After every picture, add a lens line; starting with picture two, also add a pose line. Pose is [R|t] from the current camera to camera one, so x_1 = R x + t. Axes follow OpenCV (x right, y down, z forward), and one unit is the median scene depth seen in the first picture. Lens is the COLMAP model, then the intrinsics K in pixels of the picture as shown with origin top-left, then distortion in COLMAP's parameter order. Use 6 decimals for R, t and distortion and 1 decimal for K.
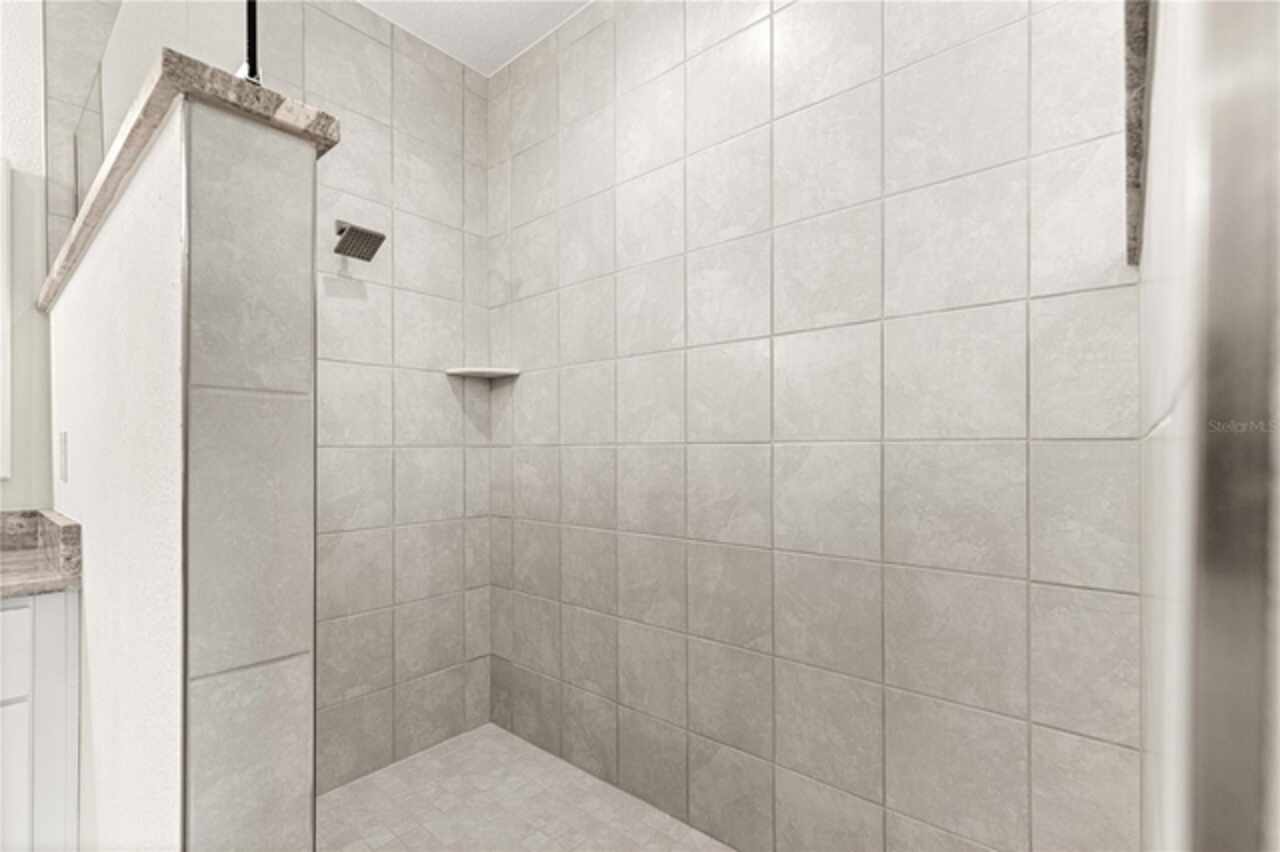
lens RADIAL K [[571.6, 0, 642.4], [0, 571.6, 448.1], [0, 0, 1]] dist [0.004702, -0.000096]
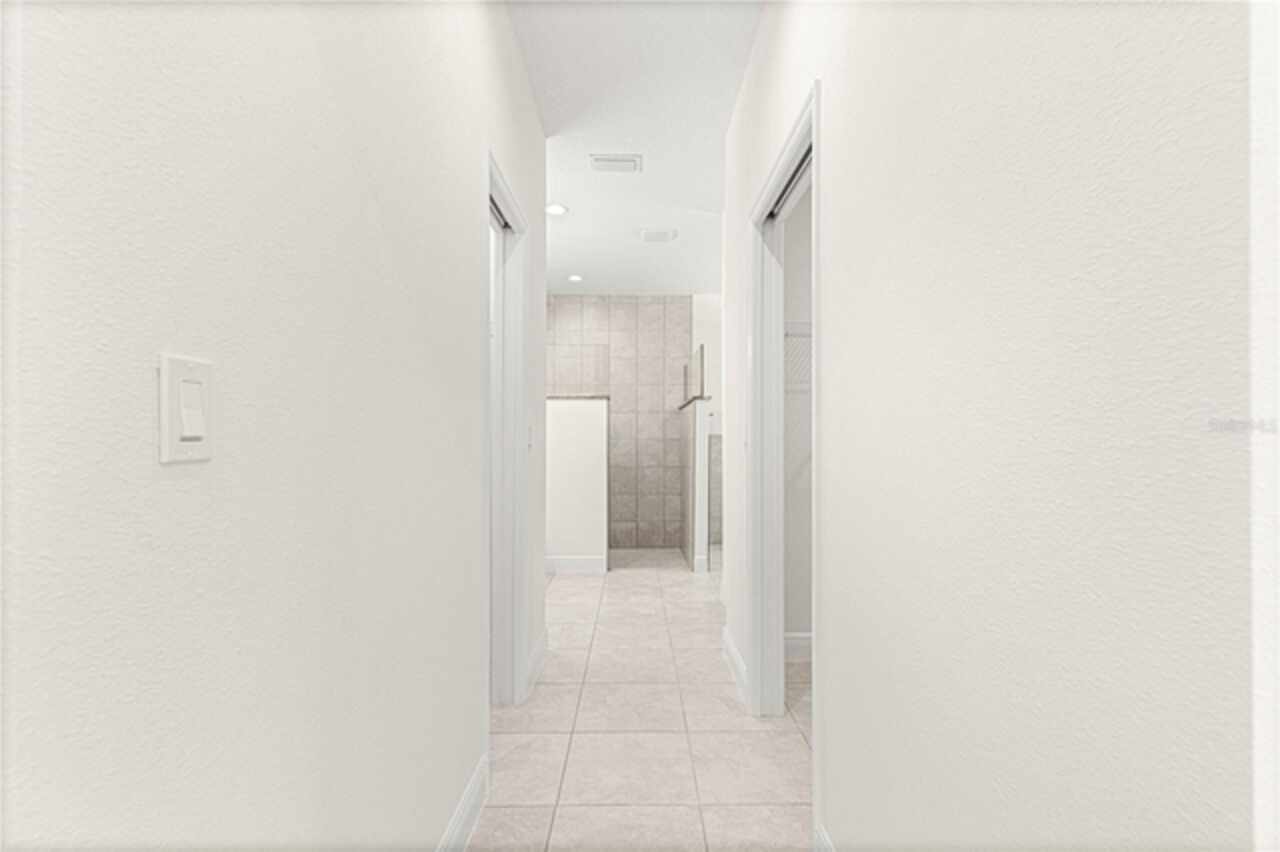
lens RADIAL K [[571.6, 0, 633.2], [0, 571.6, 429.7], [0, 0, 1]] dist [0.004702, -0.000096]
pose [[0.757448, 0.018301, 0.652639, -2.262650], [-0.002776, 0.999688, -0.024812, 0.021267], [-0.652890, 0.016982, 0.757262, -2.122876]]
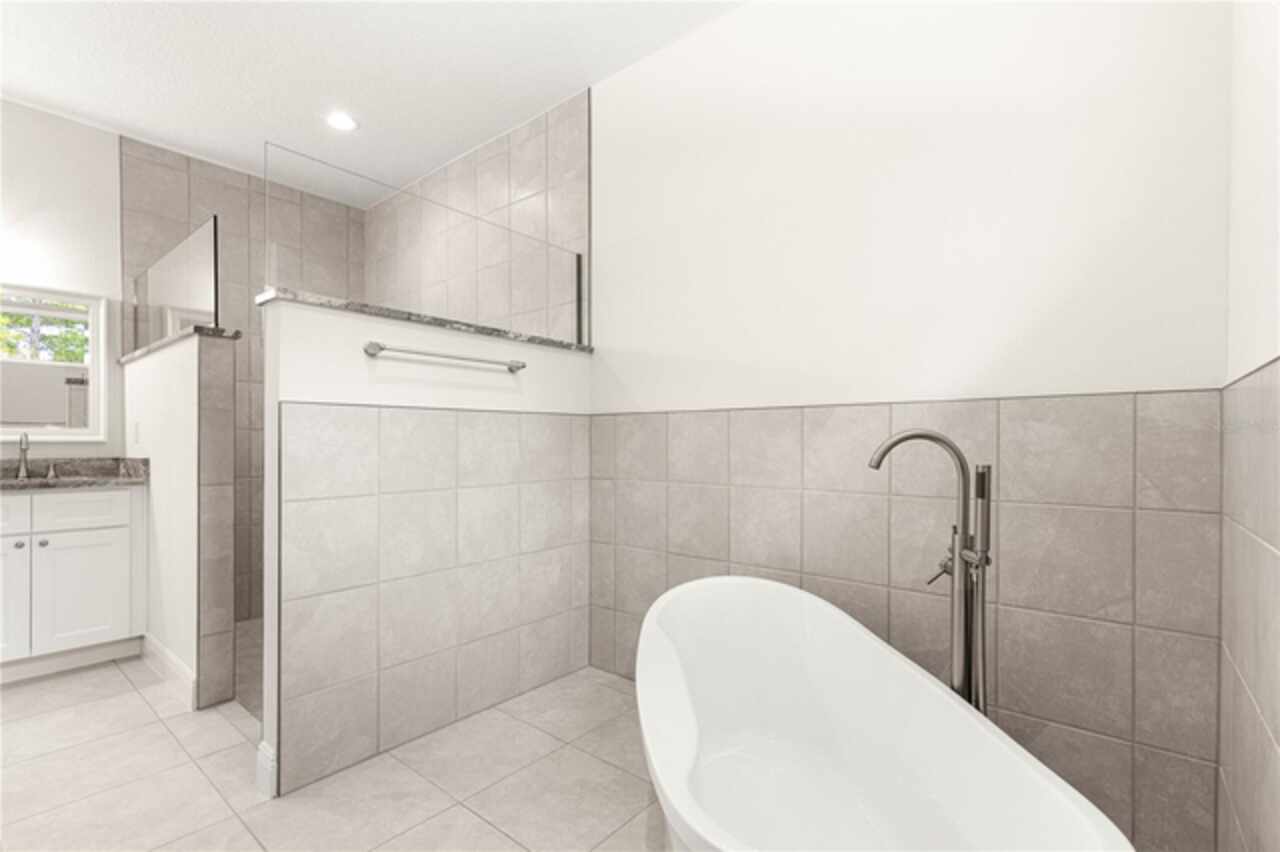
lens RADIAL K [[571.6, 0, 632.3], [0, 571.6, 444.5], [0, 0, 1]] dist [0.004702, -0.000096]
pose [[0.999884, 0.002189, 0.015085, 0.776885], [-0.002250, 0.999989, 0.004029, 0.042917], [-0.015076, -0.004063, 0.999878, -1.092577]]
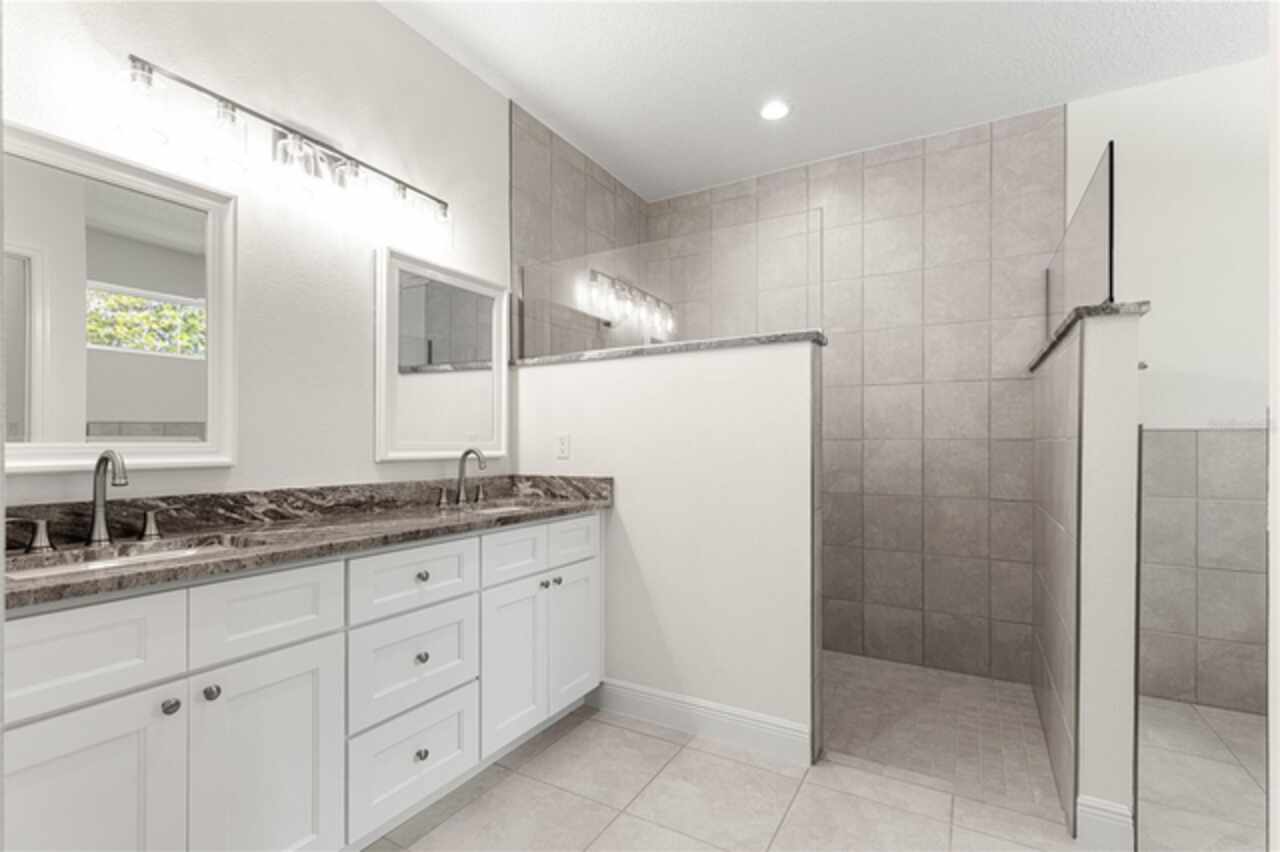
lens RADIAL K [[571.6, 0, 641.9], [0, 571.6, 441.4], [0, 0, 1]] dist [0.004702, -0.000096]
pose [[0.982377, 0.004632, 0.186852, -0.916926], [-0.004221, 0.999988, -0.002597, 0.003724], [-0.186862, 0.001763, 0.982385, -0.819377]]
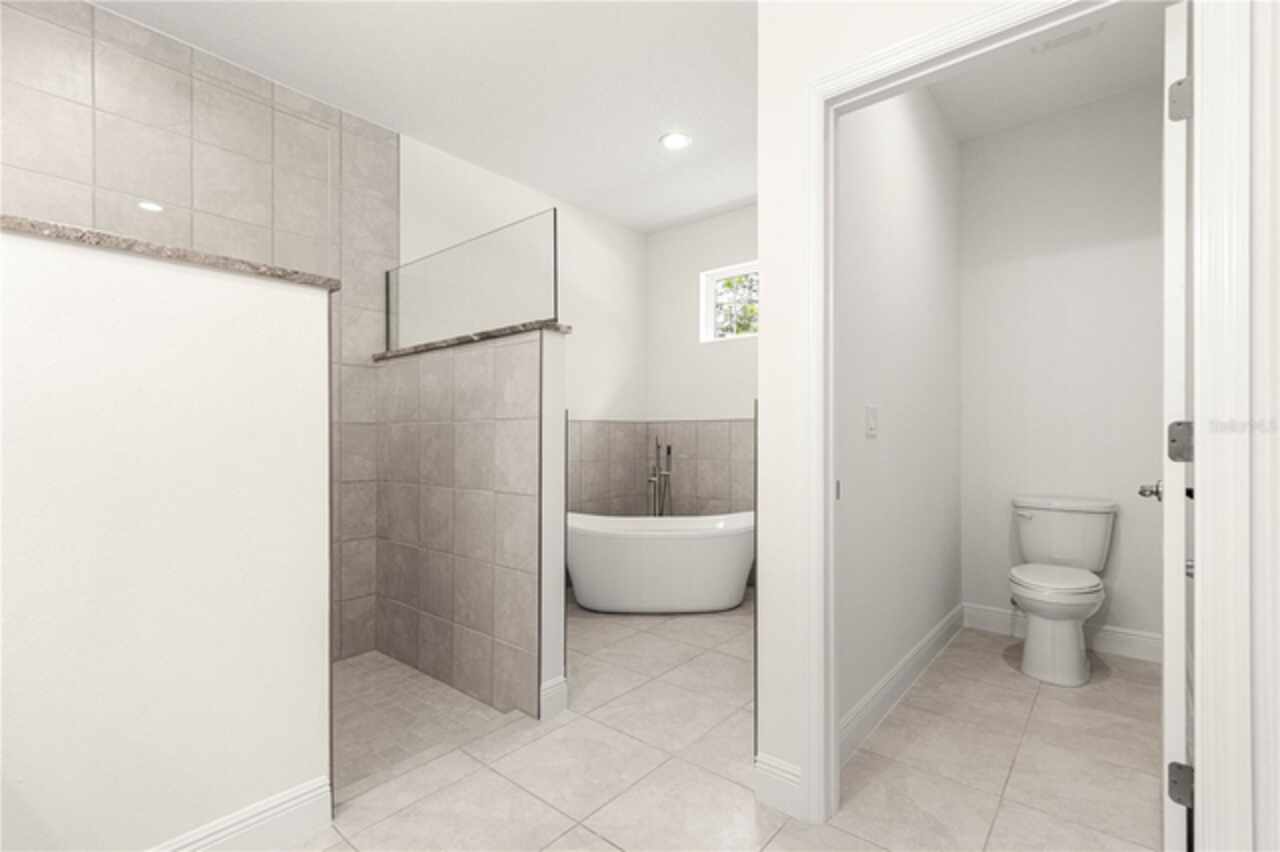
lens RADIAL K [[571.6, 0, 642.1], [0, 571.6, 430.3], [0, 0, 1]] dist [0.004702, -0.000096]
pose [[-0.006349, 0.013534, 0.999888, -1.334946], [0.005394, 0.999894, -0.013500, 0.042825], [-0.999965, 0.005308, -0.006422, -0.186131]]
